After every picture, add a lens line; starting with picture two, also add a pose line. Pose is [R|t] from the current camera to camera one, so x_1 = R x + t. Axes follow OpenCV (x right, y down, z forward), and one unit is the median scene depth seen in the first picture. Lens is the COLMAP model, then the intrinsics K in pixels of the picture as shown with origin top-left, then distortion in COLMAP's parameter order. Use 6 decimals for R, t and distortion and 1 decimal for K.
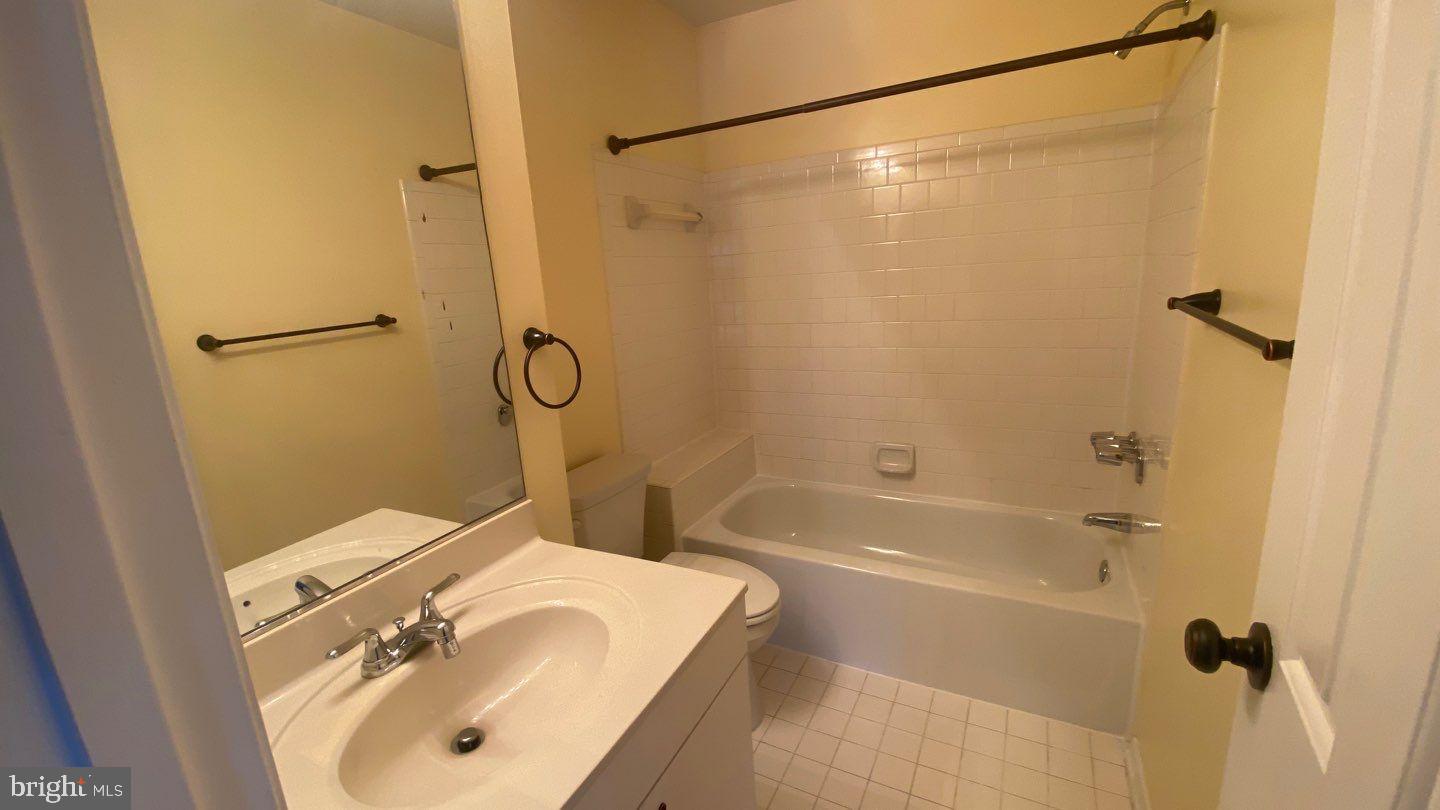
lens RADIAL K [[575.2, 0, 720.0], [0, 575.2, 405.0], [0, 0, 1]] dist [0.031079, -0.036102]
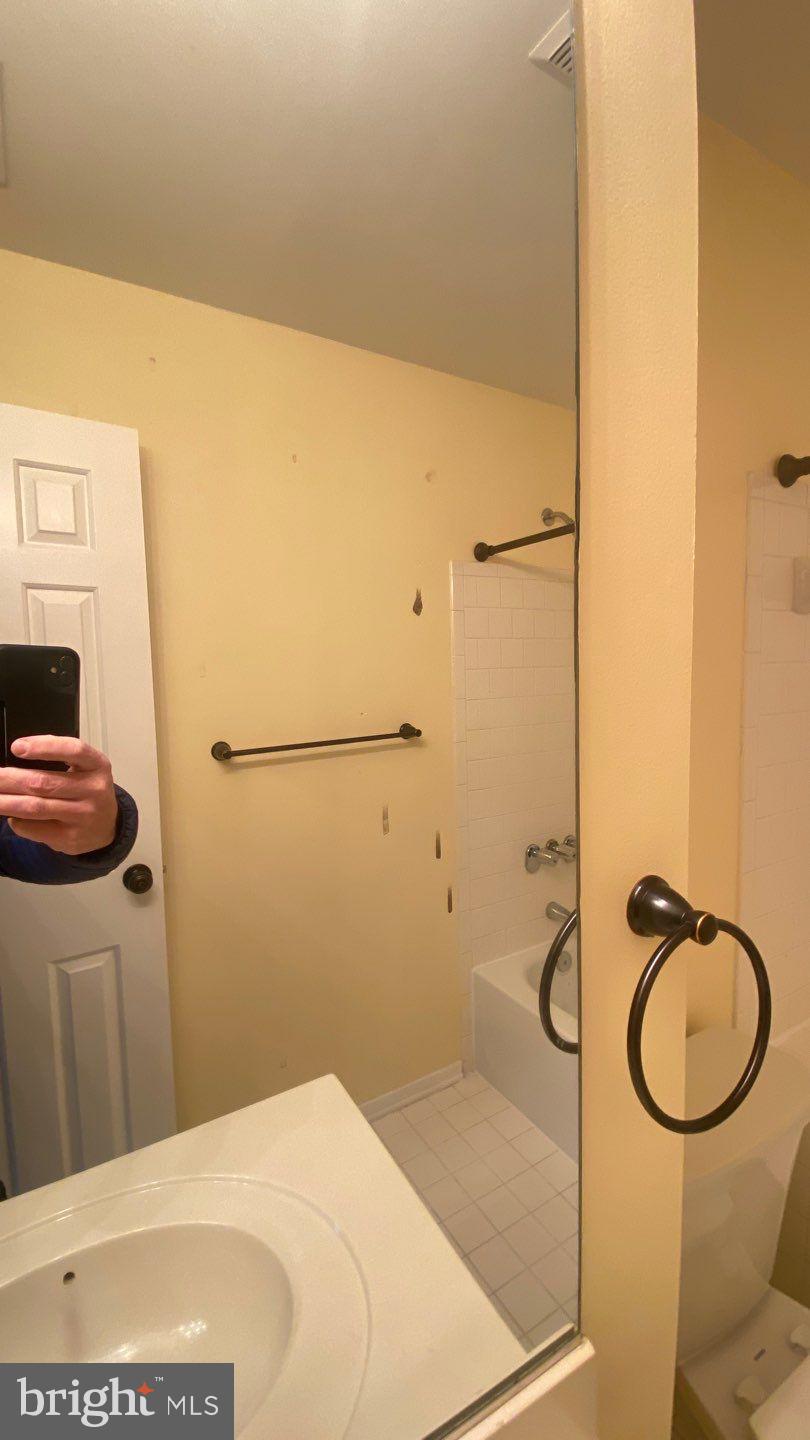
lens RADIAL K [[575.2, 0, 405.0], [0, 575.2, 720.0], [0, 0, 1]] dist [0.031079, -0.036102]
pose [[0.833261, 0.081086, -0.546901, -0.172075], [-0.144156, 0.986835, -0.073324, -0.120382], [0.533756, 0.139937, 0.833980, 0.381749]]
